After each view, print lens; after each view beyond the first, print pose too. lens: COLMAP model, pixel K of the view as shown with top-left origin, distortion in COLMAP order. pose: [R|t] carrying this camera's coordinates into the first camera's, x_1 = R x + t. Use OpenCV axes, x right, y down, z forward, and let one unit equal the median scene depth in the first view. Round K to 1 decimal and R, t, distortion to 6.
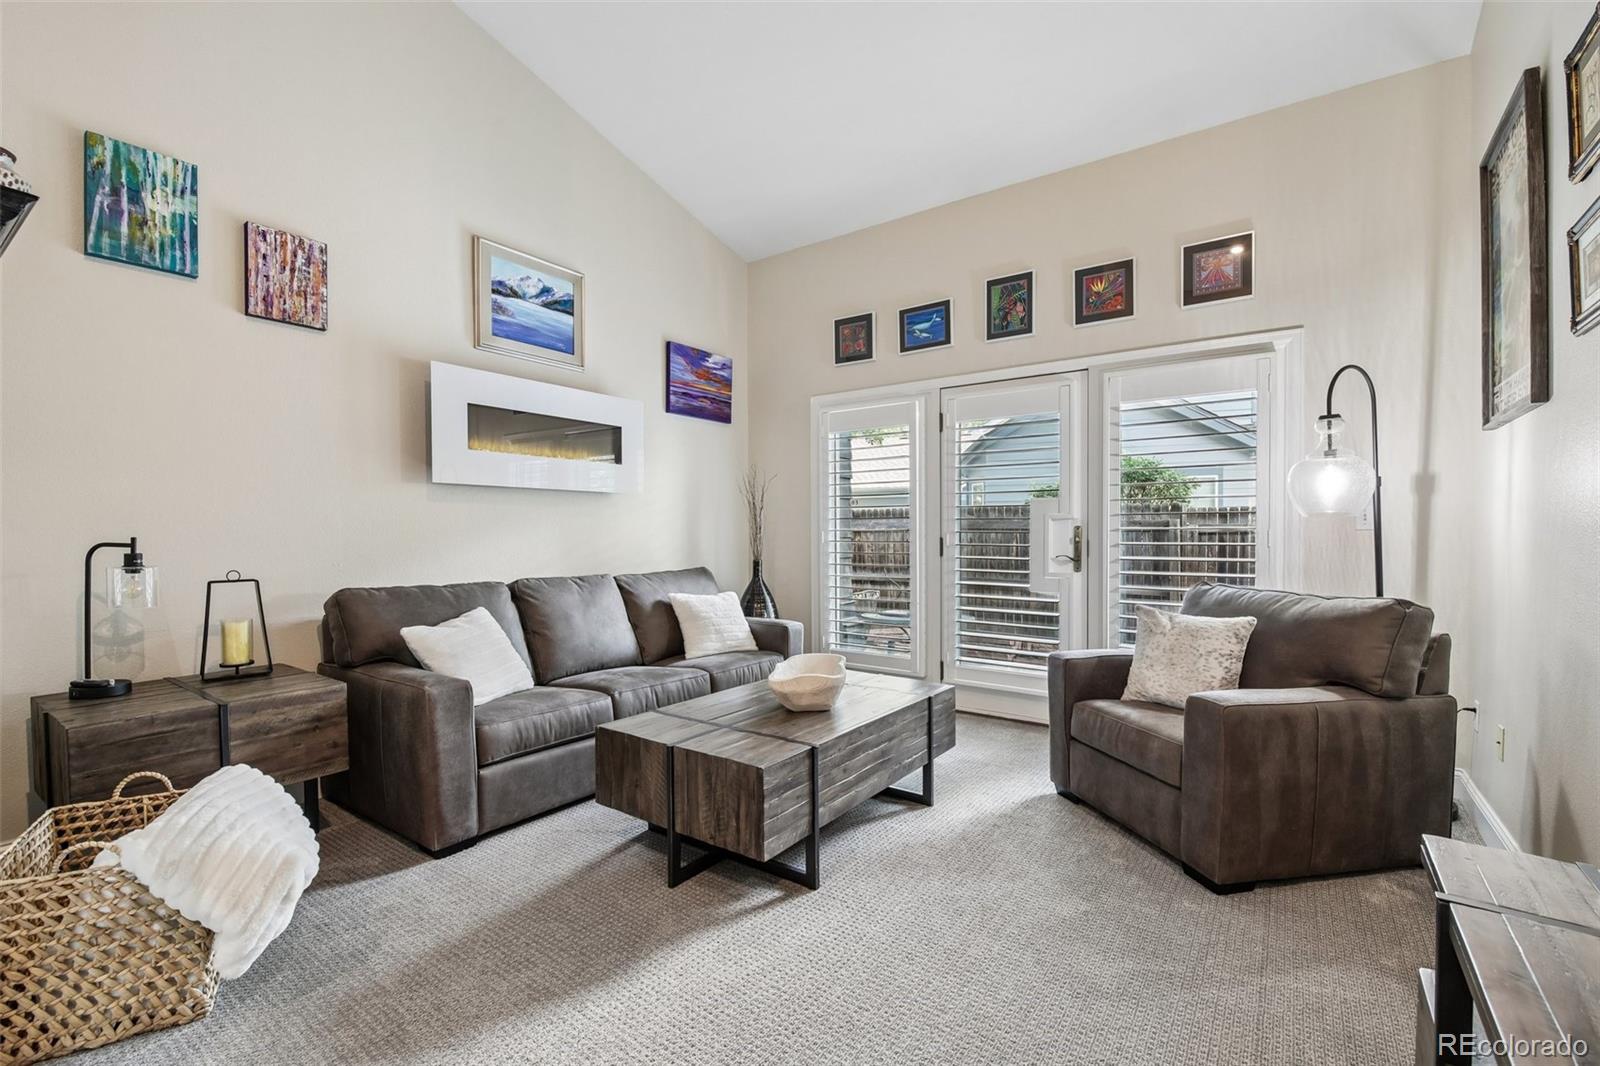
lens RADIAL K [[696.8, 0, 791.1], [0, 696.8, 537.3], [0, 0, 1]] dist [-0.000737, -0.000596]
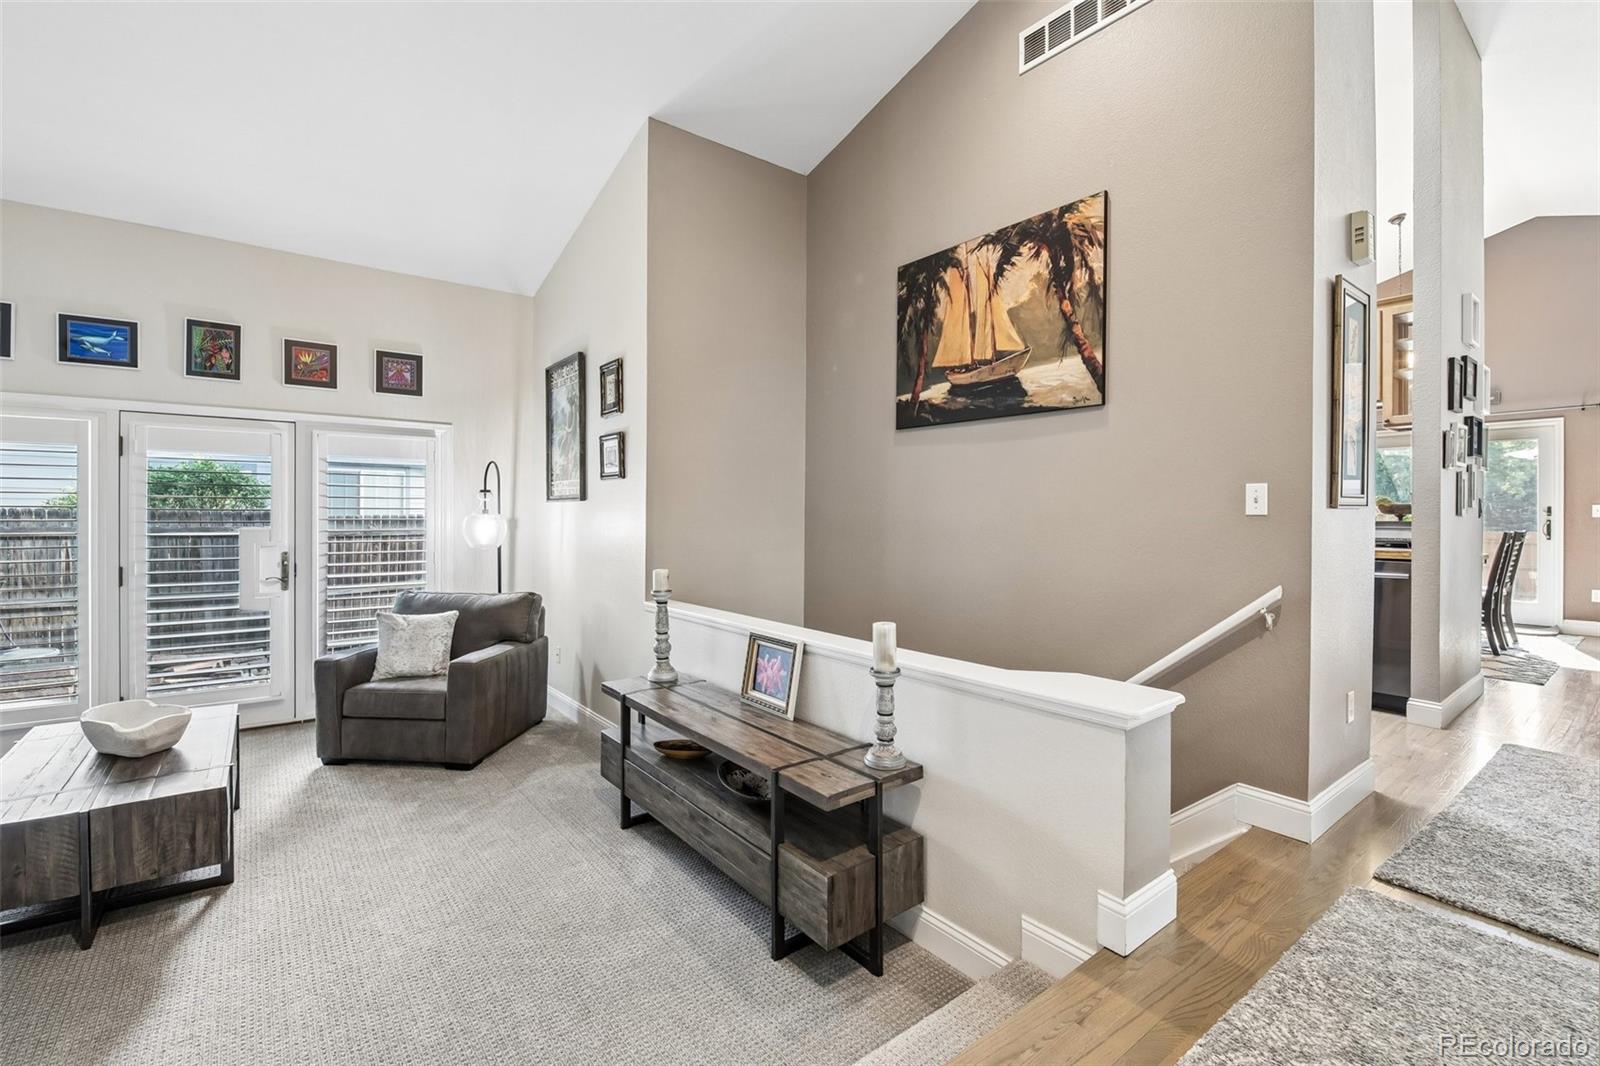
lens RADIAL K [[692.5, 0, 783.0], [0, 692.5, 520.5], [0, 0, 1]] dist [-0.035281, -0.000593]
pose [[0.284878, -0.010013, 0.958512, -0.464089], [0.008065, 0.999935, 0.008049, -0.073154], [-0.958530, 0.005437, 0.284940, -0.148019]]
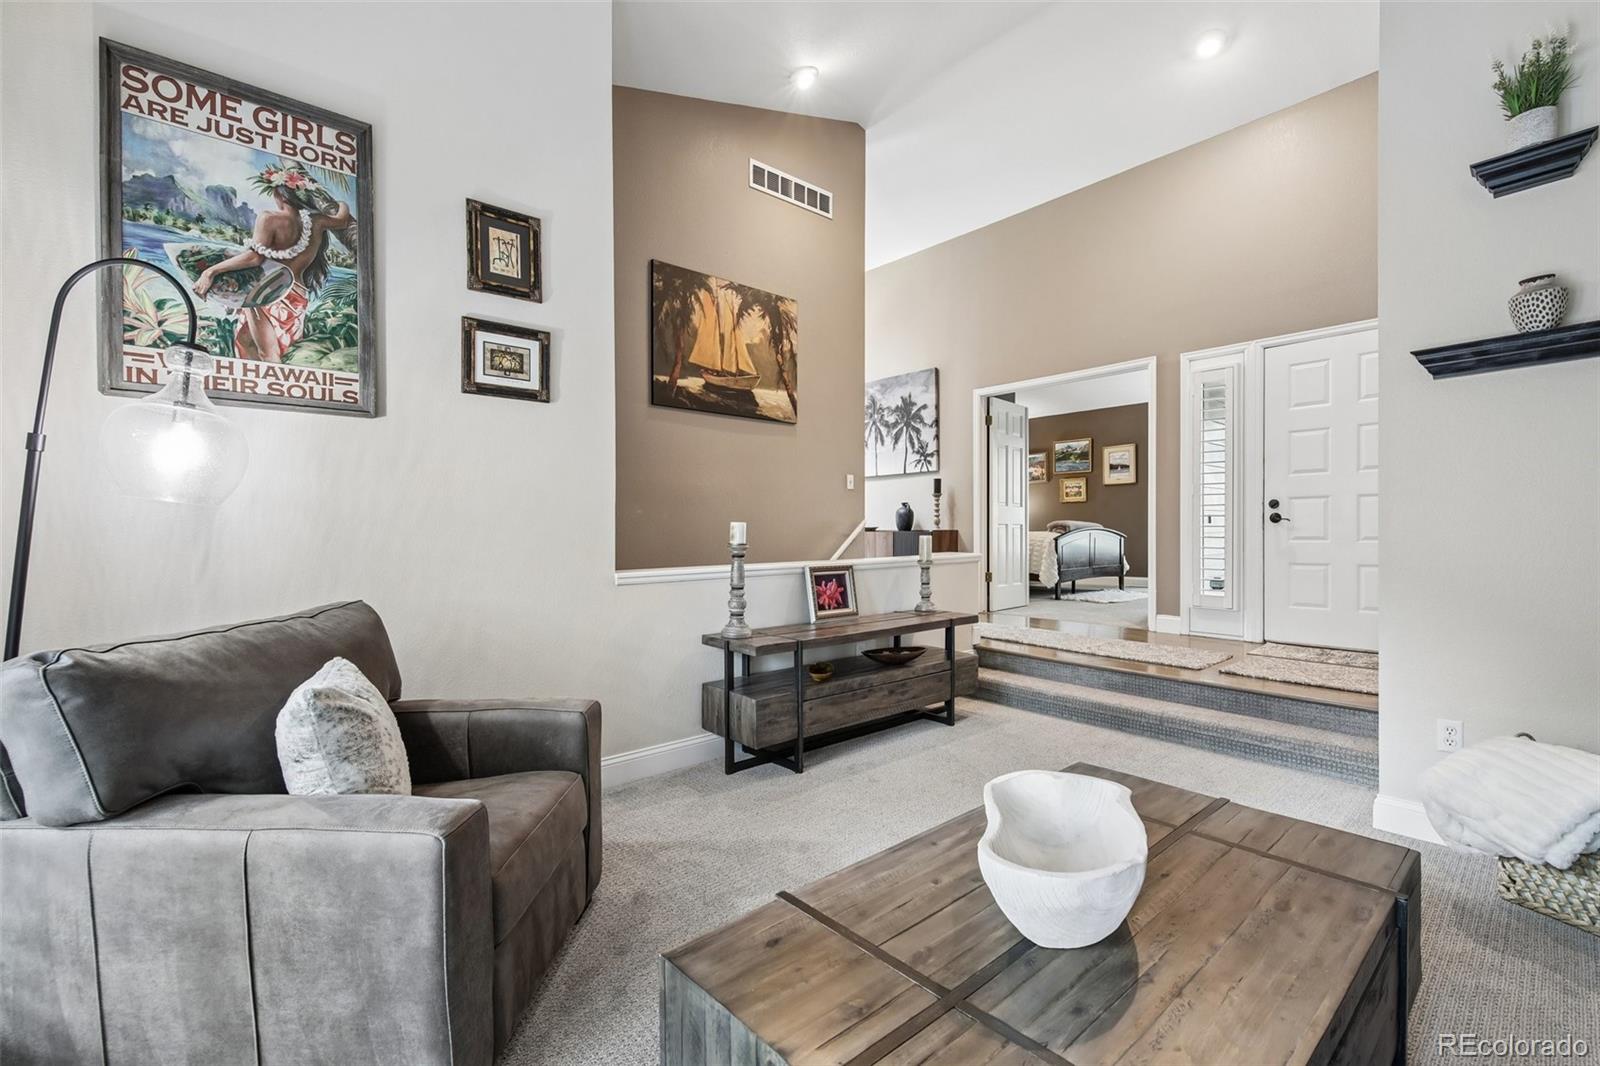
lens RADIAL K [[696.8, 0, 791.1], [0, 696.8, 537.3], [0, 0, 1]] dist [-0.000737, -0.000596]
pose [[-0.977930, -0.004310, 0.208890, 0.079442], [0.001694, 0.999591, 0.028552, -0.012518], [-0.208927, 0.028276, -0.977522, 1.026309]]
